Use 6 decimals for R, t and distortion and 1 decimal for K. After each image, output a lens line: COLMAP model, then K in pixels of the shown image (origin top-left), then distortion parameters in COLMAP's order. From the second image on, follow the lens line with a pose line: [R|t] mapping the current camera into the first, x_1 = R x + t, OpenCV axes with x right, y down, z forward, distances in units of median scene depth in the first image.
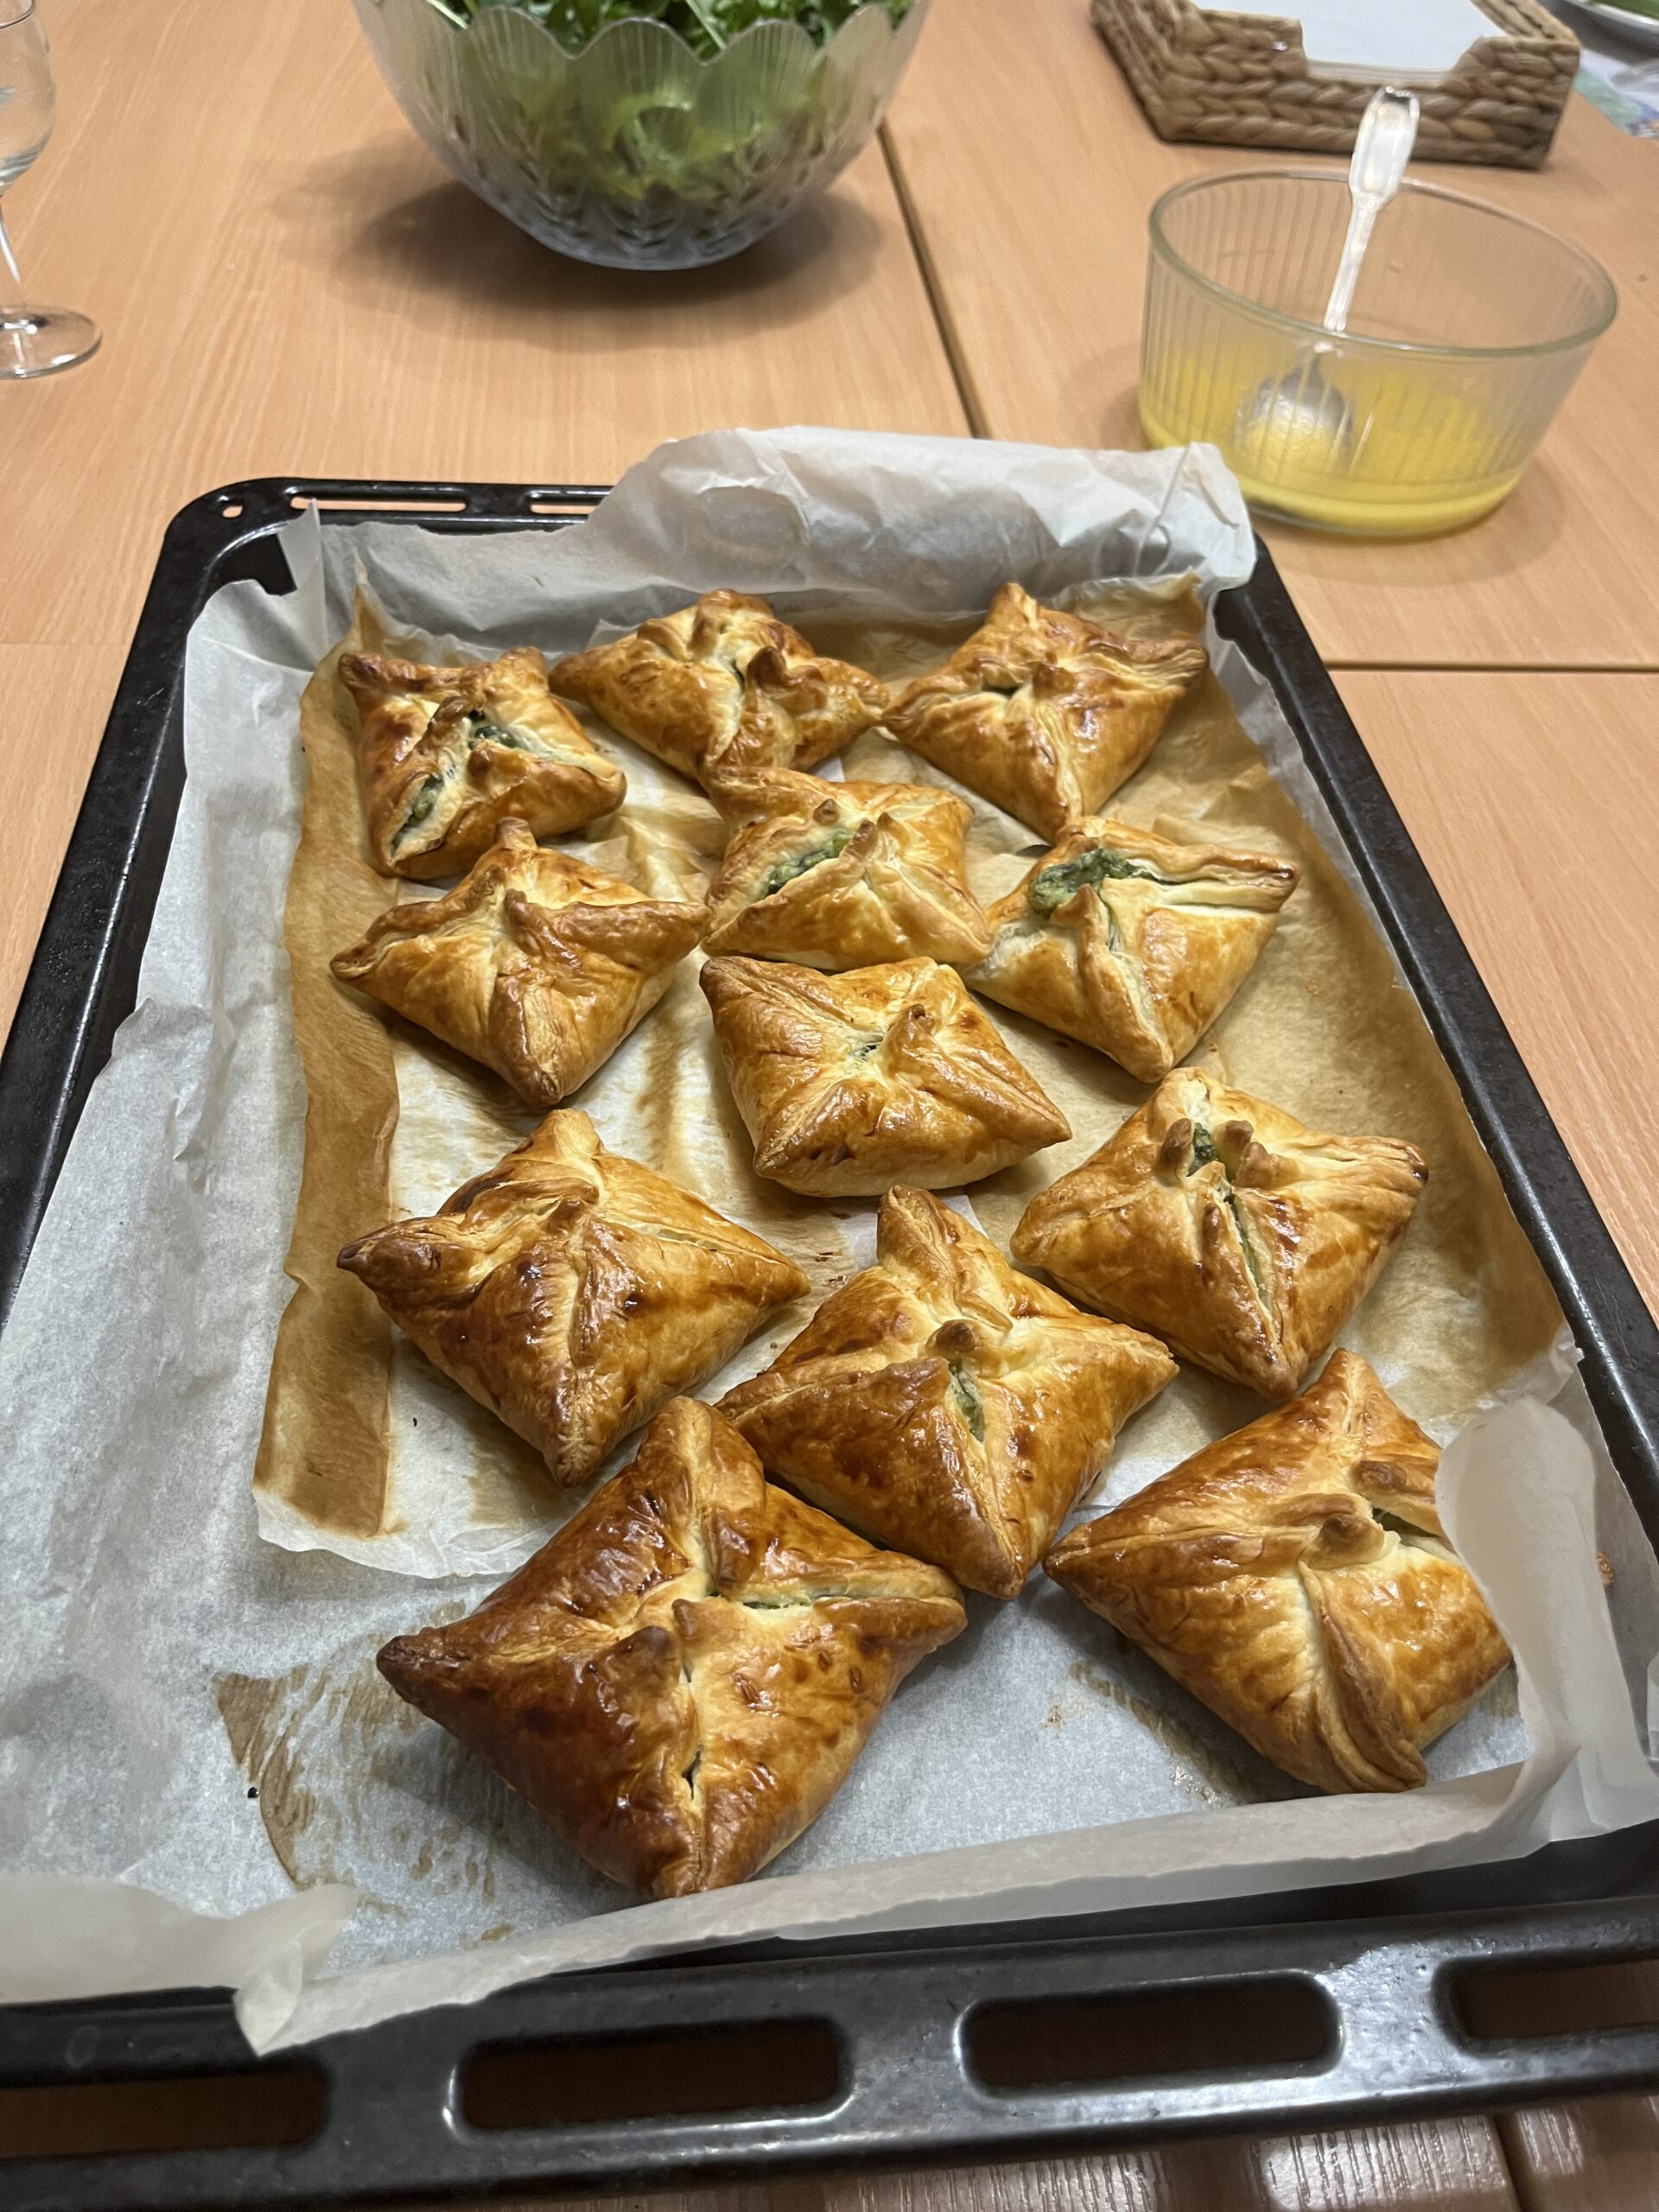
lens RADIAL K [[1682.6, 0, 815.9], [0, 1682.6, 1105.3], [0, 0, 1]] dist [0.047729, -0.089951]
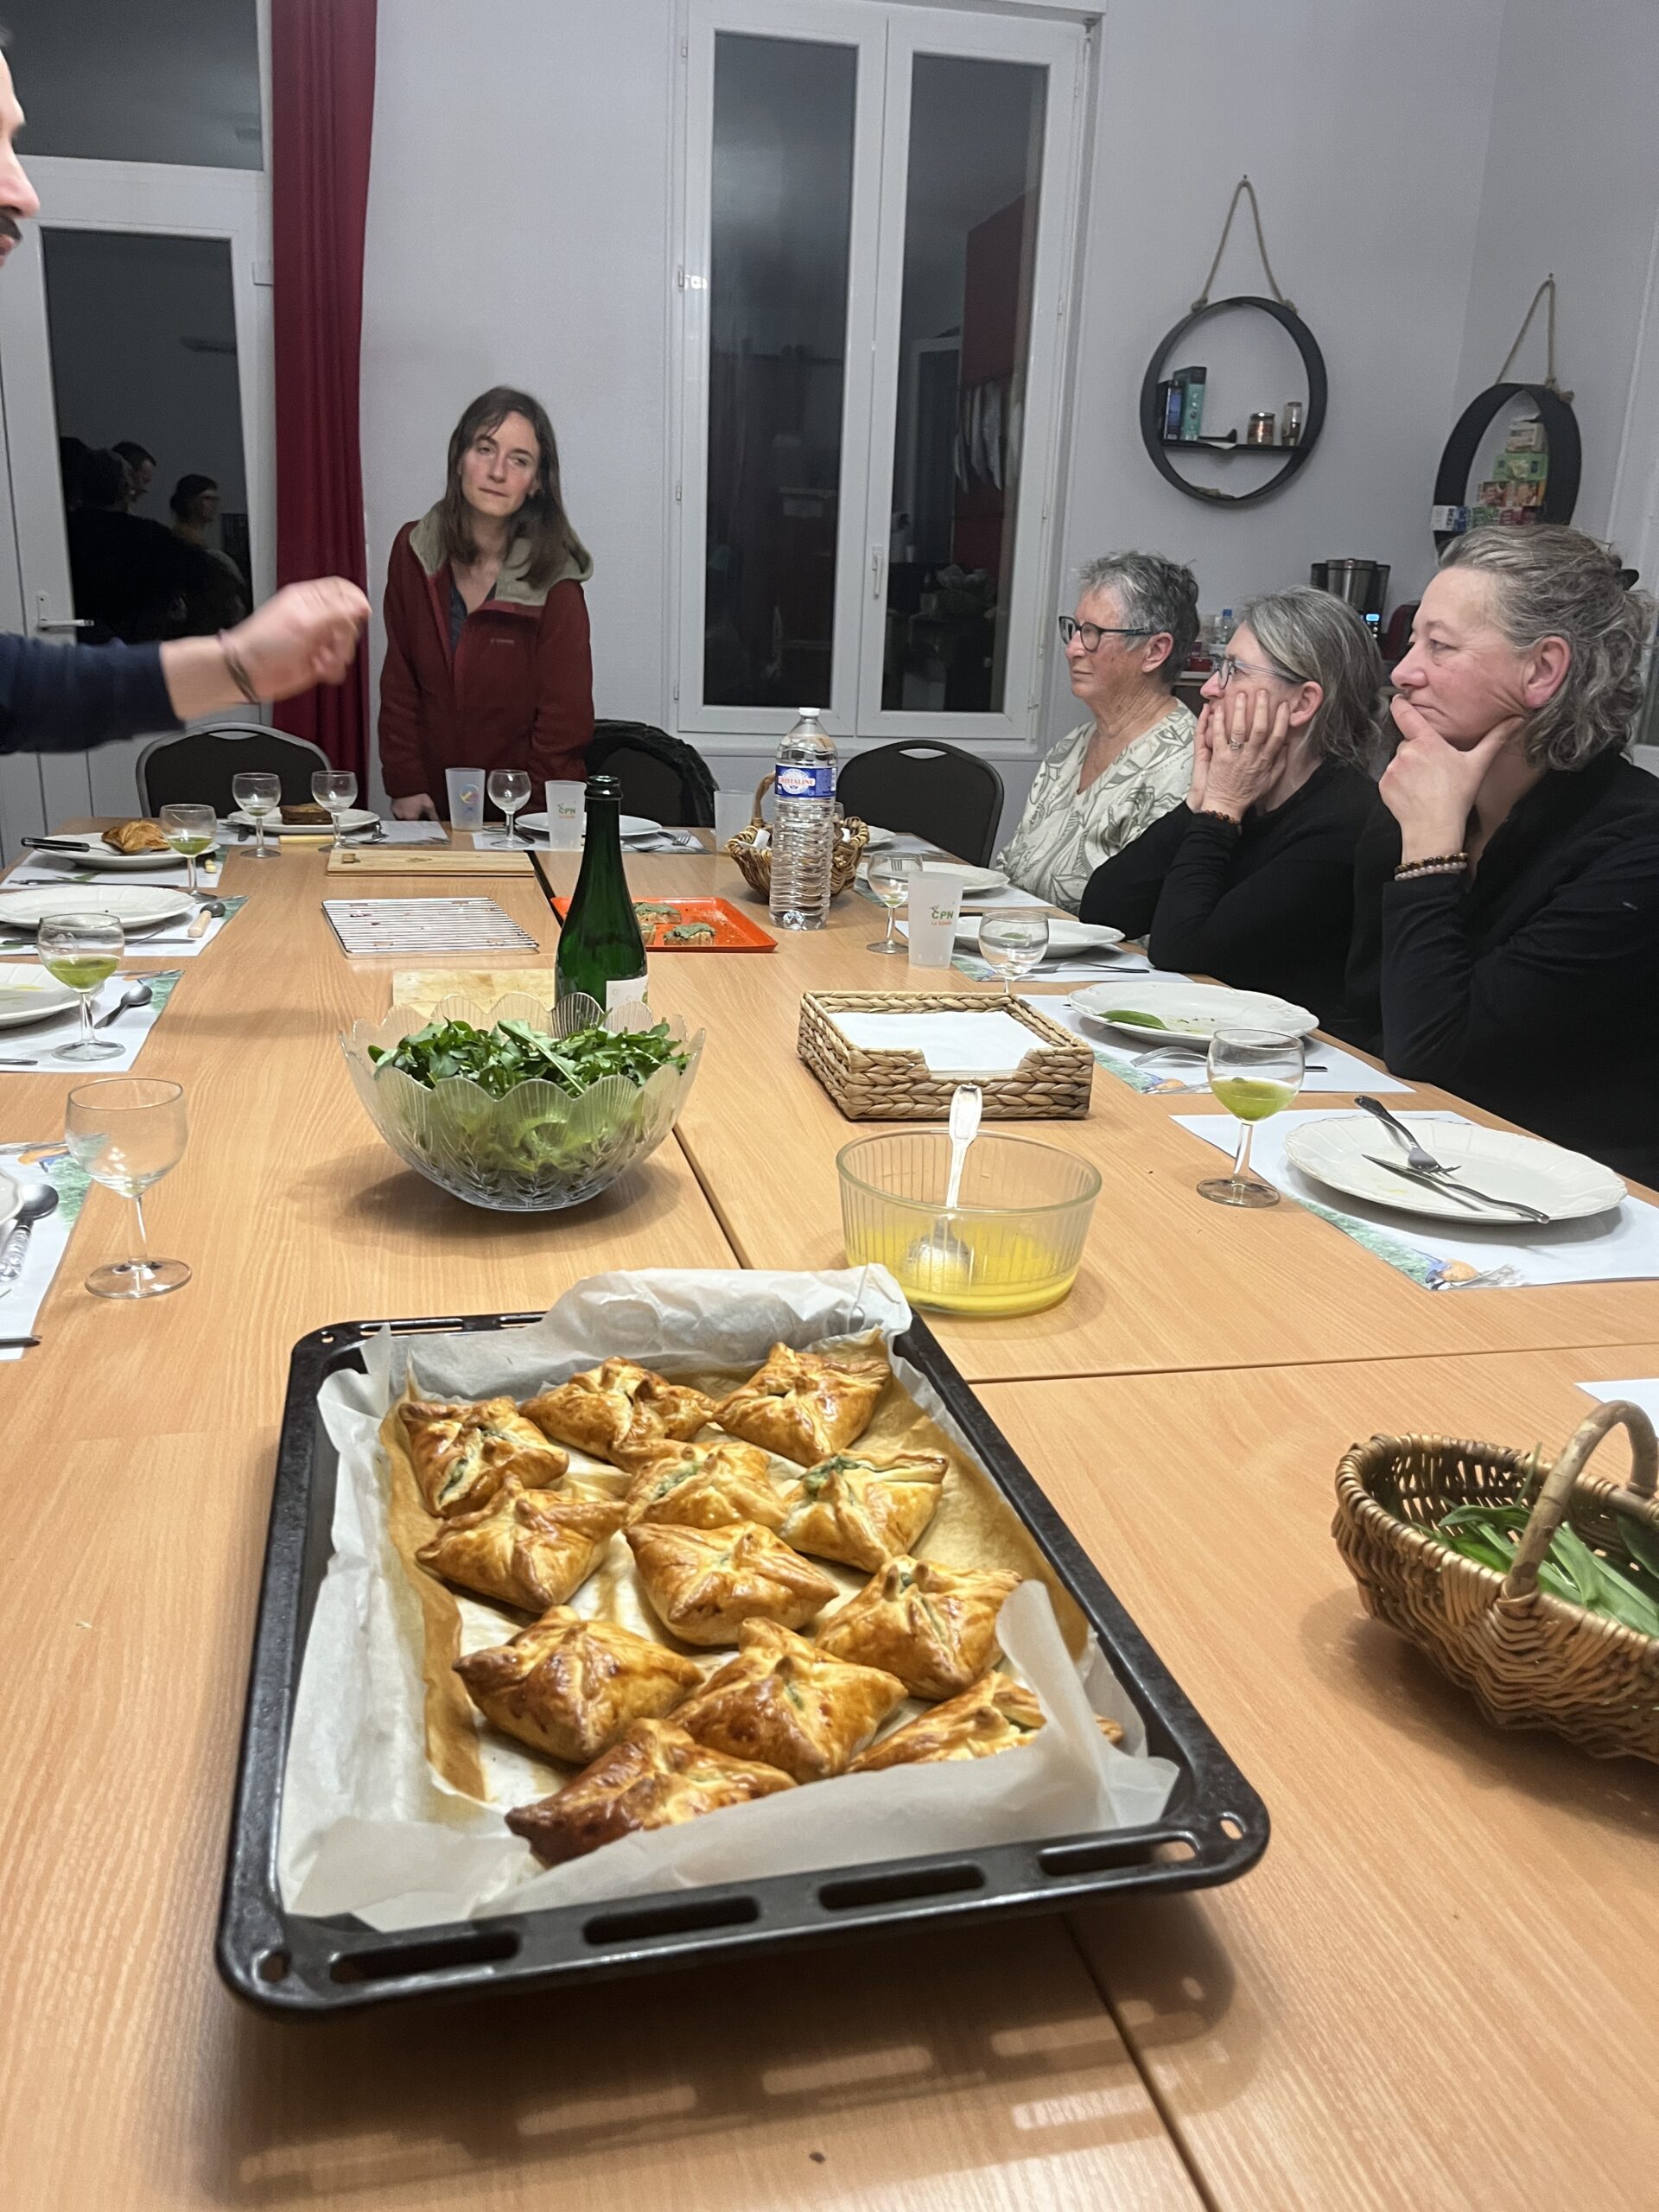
lens RADIAL K [[1682.6, 0, 815.9], [0, 1682.6, 1105.3], [0, 0, 1]] dist [0.047729, -0.089951]
pose [[0.989244, -0.063760, 0.131647, -0.064528], [0.121817, 0.857322, -0.500159, 0.382550], [-0.080974, 0.510816, 0.855868, -0.668672]]
